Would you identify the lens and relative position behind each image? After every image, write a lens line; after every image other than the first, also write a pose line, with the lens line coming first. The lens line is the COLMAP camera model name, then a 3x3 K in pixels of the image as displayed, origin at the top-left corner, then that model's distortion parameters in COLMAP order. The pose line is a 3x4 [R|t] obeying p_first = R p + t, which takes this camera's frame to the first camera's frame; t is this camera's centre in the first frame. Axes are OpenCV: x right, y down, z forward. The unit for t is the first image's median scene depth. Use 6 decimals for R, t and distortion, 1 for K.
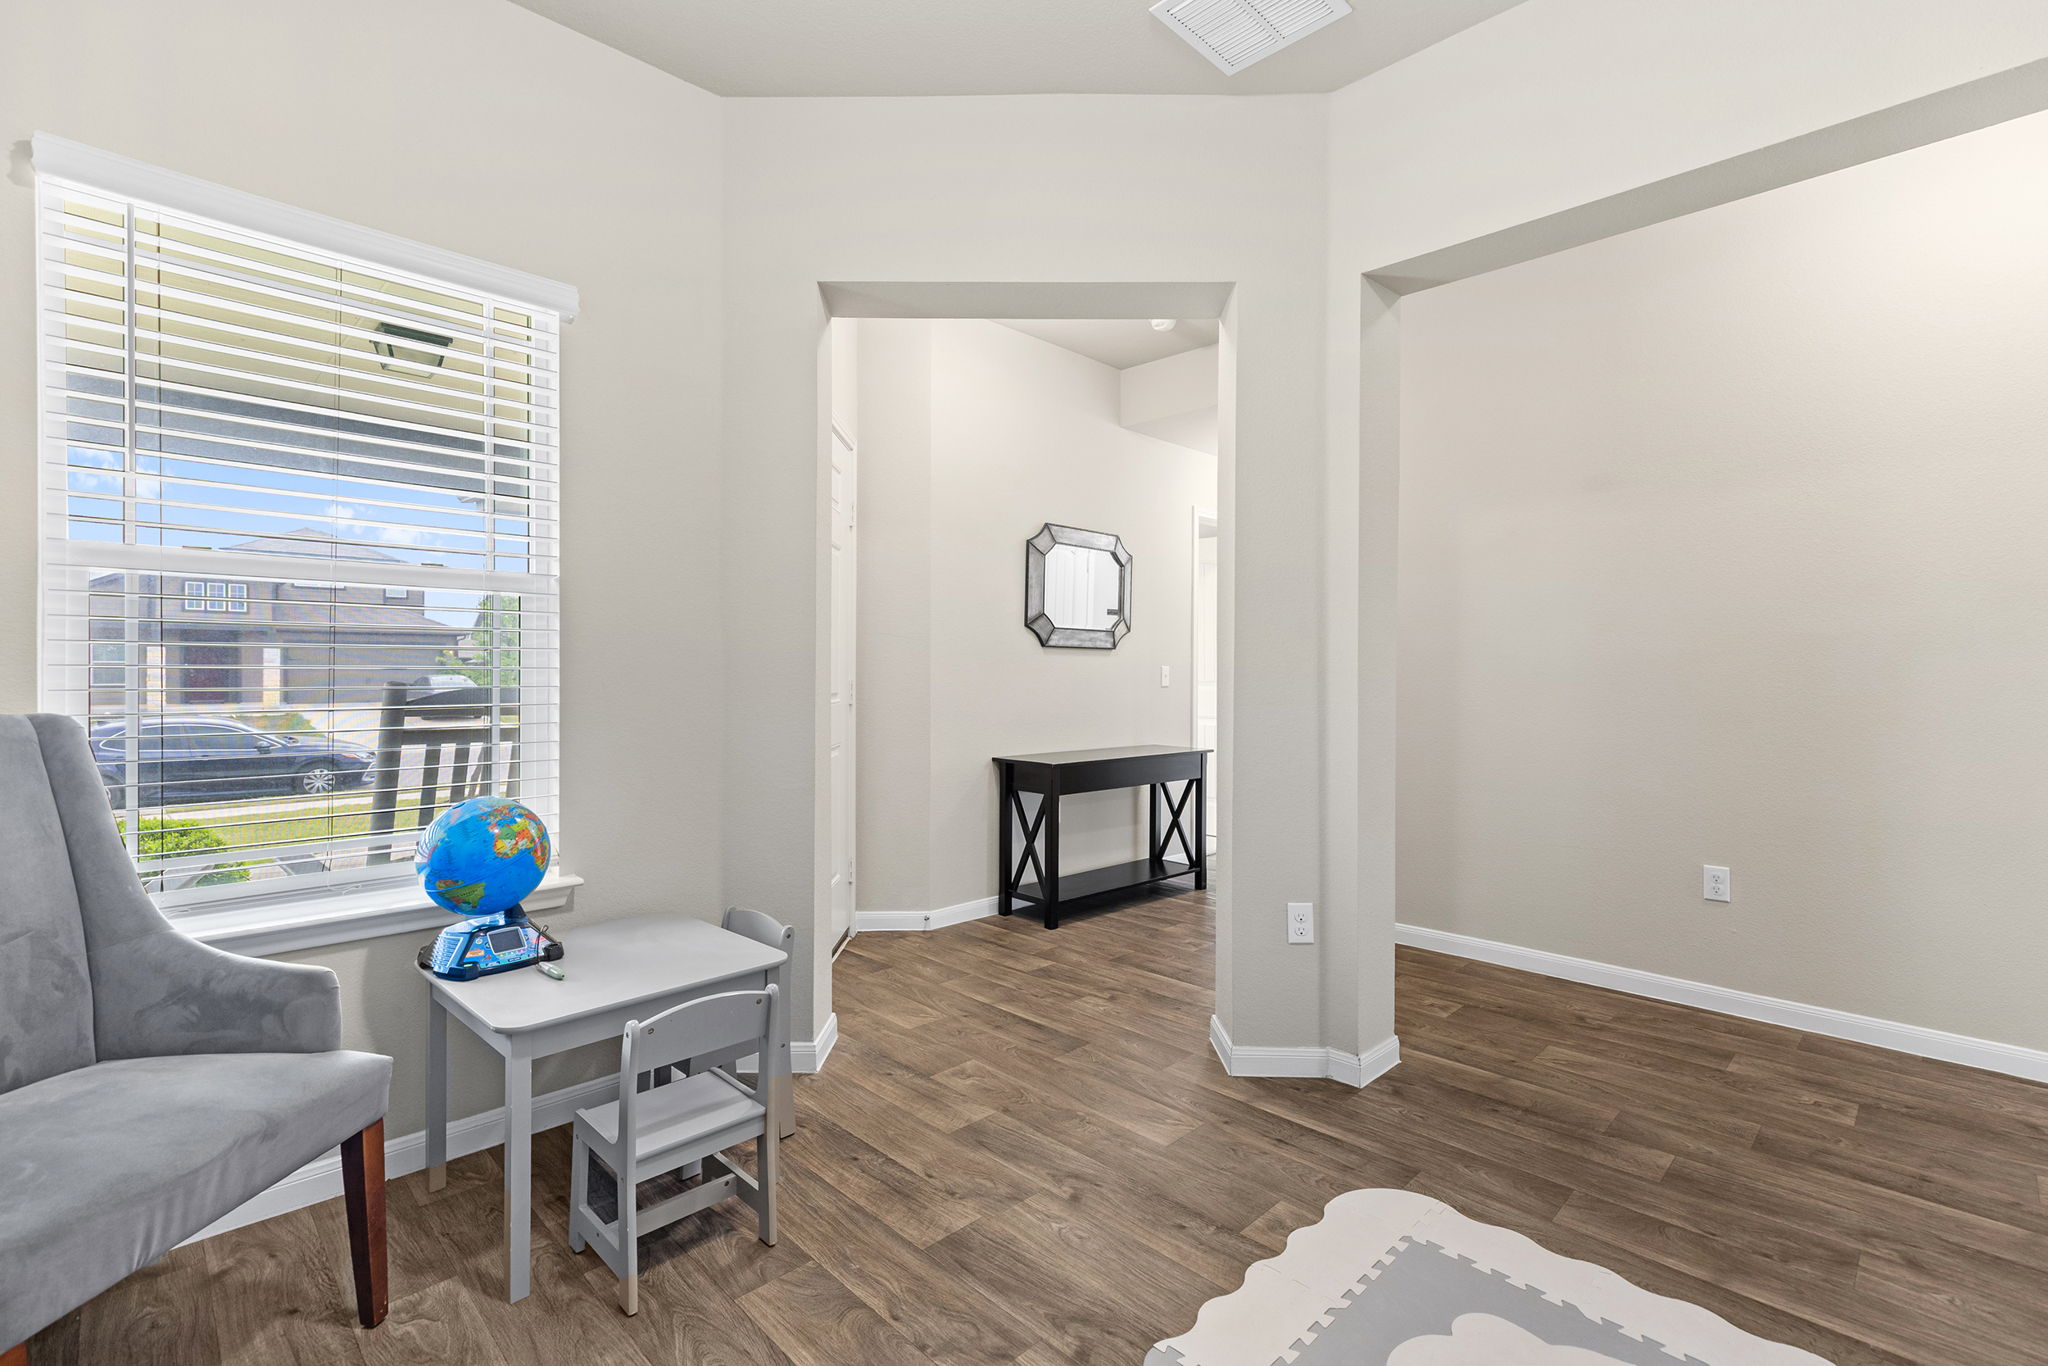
lens RADIAL K [[915.9, 0, 1018.0], [0, 915.9, 674.5], [0, 0, 1]] dist [0.001551, 0.000389]
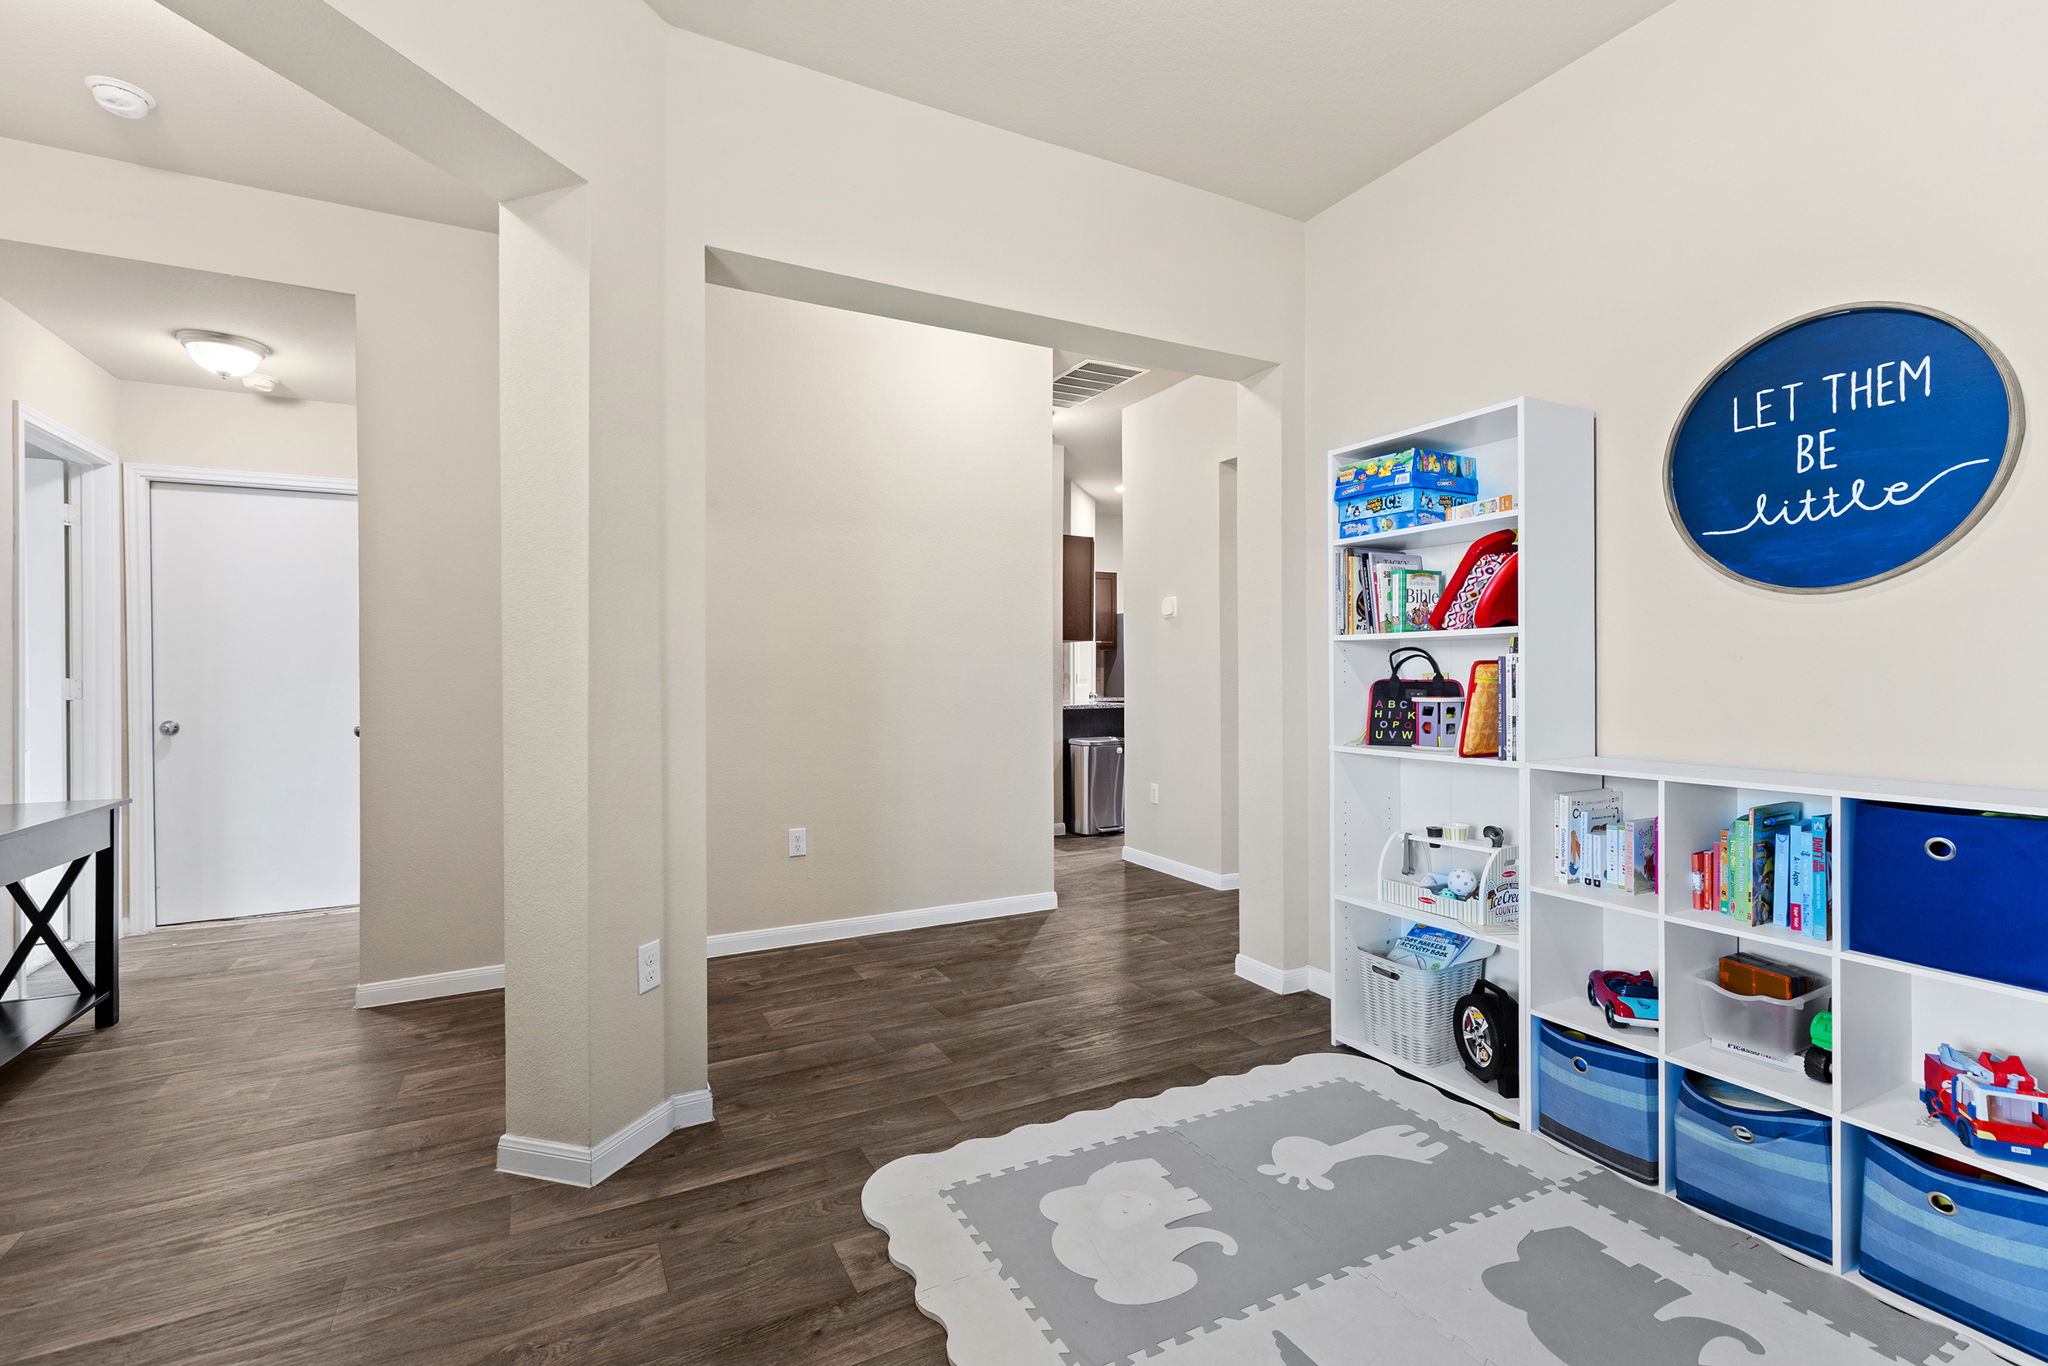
lens RADIAL K [[915.9, 0, 1021.3], [0, 915.9, 680.5], [0, 0, 1]] dist [0.001551, 0.000389]
pose [[0.289162, -0.011462, 0.957212, -0.425544], [0.008047, 0.999922, 0.009543, -0.002969], [-0.957246, 0.004943, 0.289232, 0.430357]]
